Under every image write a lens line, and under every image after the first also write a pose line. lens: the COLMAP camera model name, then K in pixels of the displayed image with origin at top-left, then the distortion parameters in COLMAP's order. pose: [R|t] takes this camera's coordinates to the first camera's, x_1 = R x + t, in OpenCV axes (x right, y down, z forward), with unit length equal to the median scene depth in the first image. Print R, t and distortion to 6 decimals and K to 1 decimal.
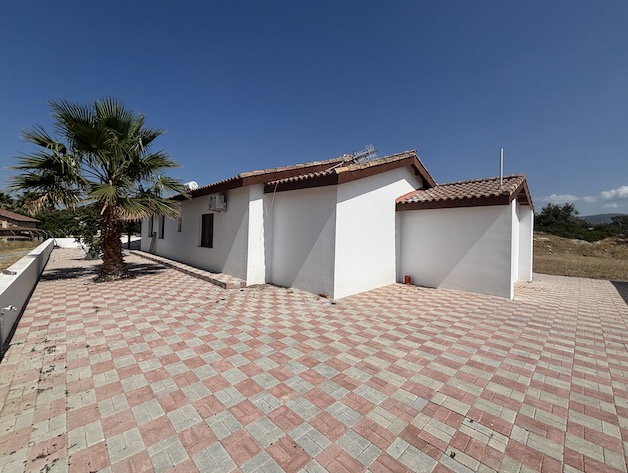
lens RADIAL K [[252.7, 0, 314.0], [0, 252.7, 235.6], [0, 0, 1]] dist [0.001392, -0.000098]
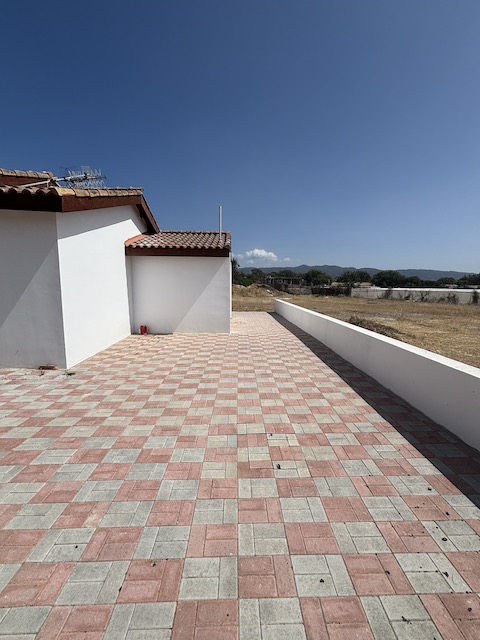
lens RADIAL K [[257.5, 0, 242.6], [0, 257.5, 319.7], [0, 0, 1]] dist [0.001392, -0.000098]
pose [[0.688396, -0.112827, 0.716506, -0.153113], [0.011242, 0.989369, 0.144993, -0.002167], [-0.725248, -0.091758, 0.682346, 0.144617]]
